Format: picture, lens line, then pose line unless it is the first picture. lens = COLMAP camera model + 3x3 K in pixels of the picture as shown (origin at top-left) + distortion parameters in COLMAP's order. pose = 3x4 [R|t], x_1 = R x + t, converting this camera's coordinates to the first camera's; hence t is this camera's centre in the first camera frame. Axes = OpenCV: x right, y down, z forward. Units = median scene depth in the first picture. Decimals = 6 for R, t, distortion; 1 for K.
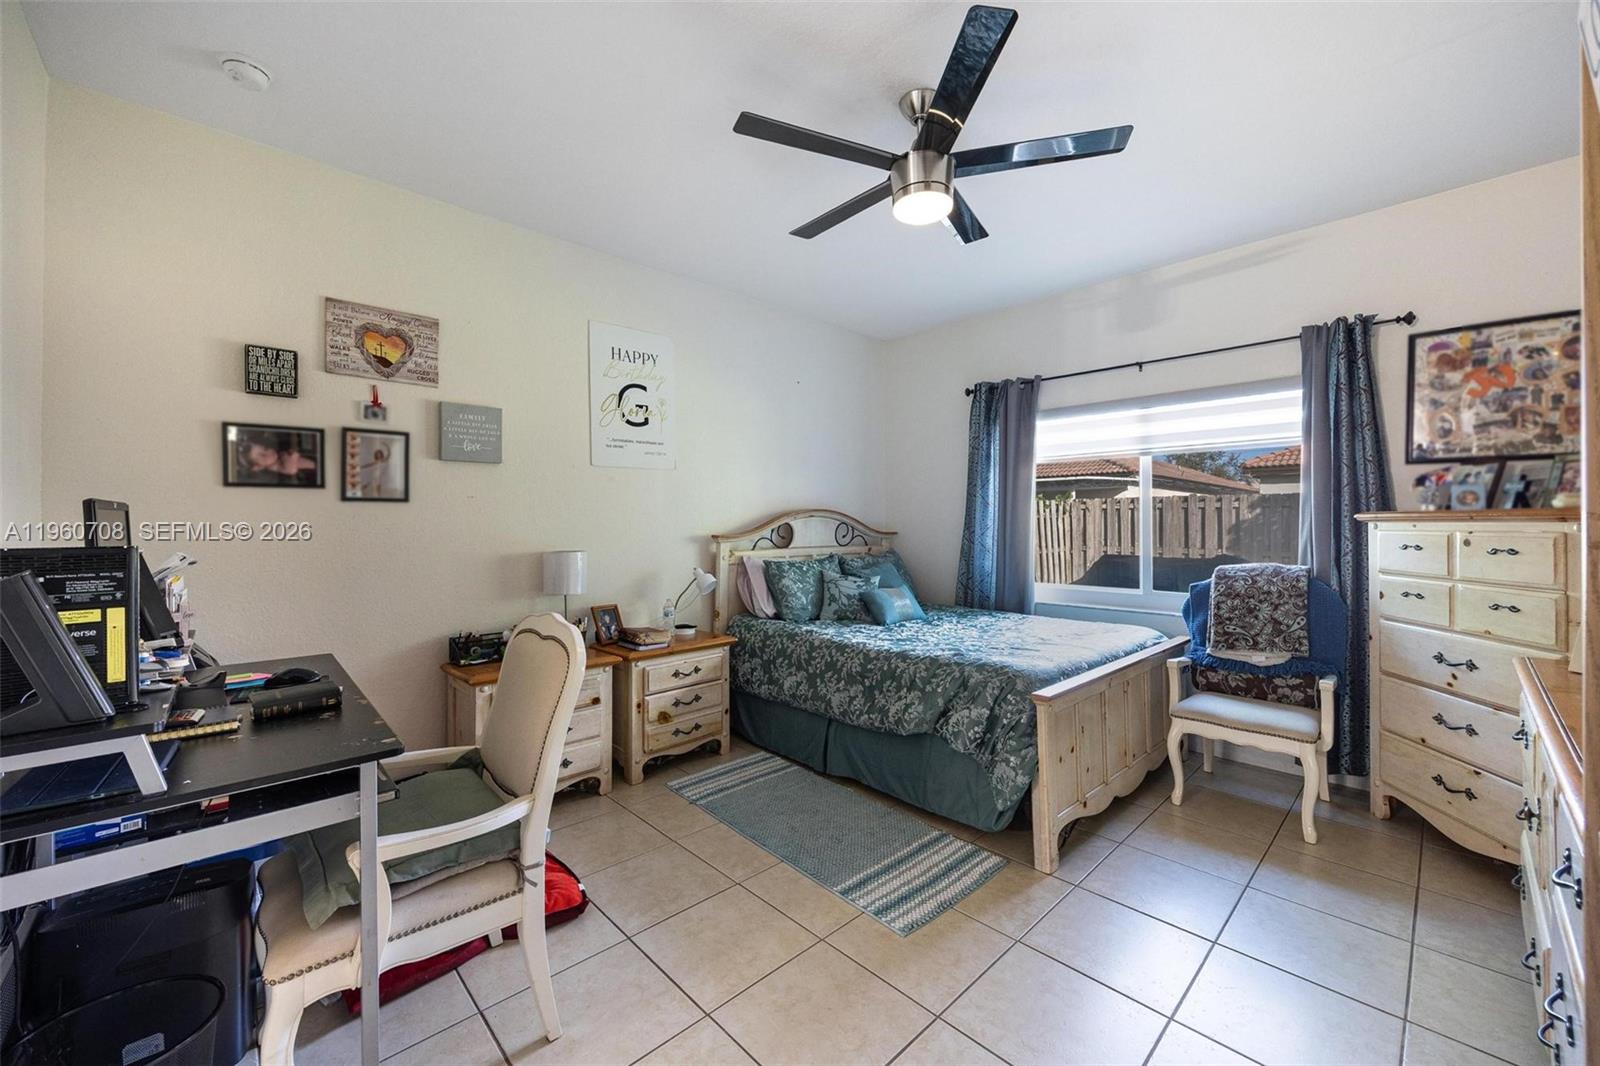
lens RADIAL K [[625.0, 0, 793.0], [0, 625.0, 525.9], [0, 0, 1]] dist [-0.000572, 0.000097]
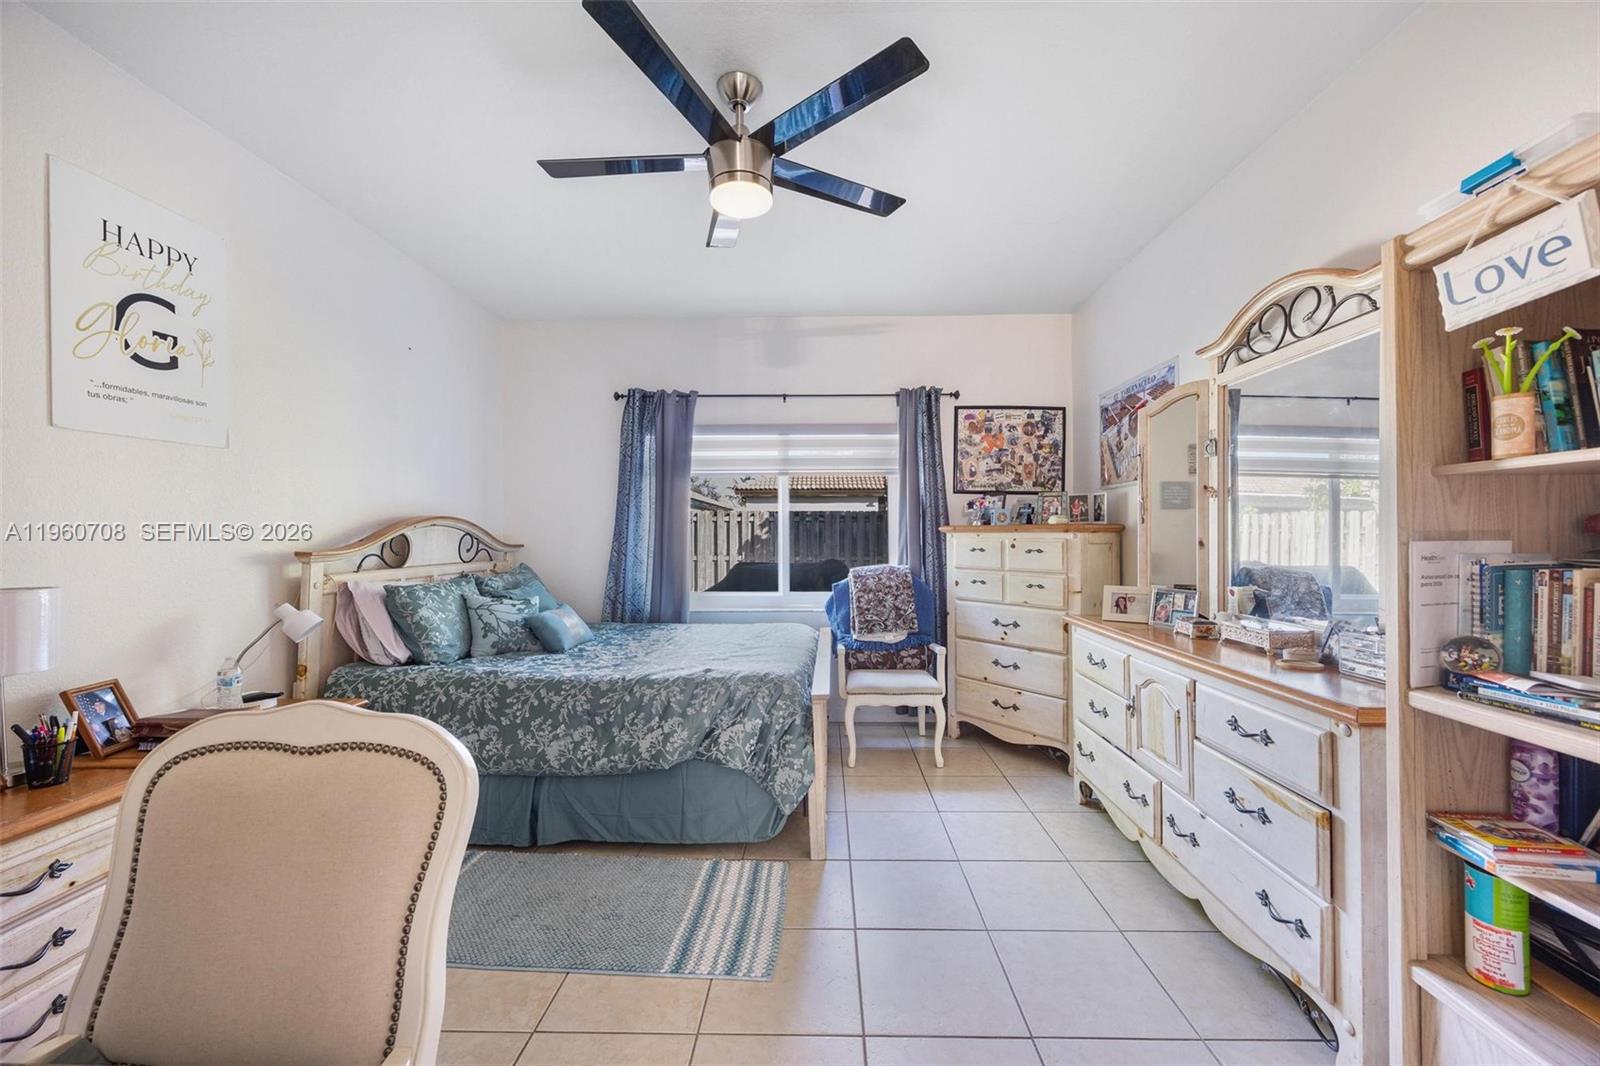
lens RADIAL K [[625.0, 0, 799.5], [0, 625.0, 530.5], [0, 0, 1]] dist [-0.000572, 0.000097]
pose [[0.707875, 0.003161, 0.706331, -0.304082], [0.004434, 0.999950, -0.008919, -0.000062], [-0.706324, 0.009445, 0.707826, 0.209462]]
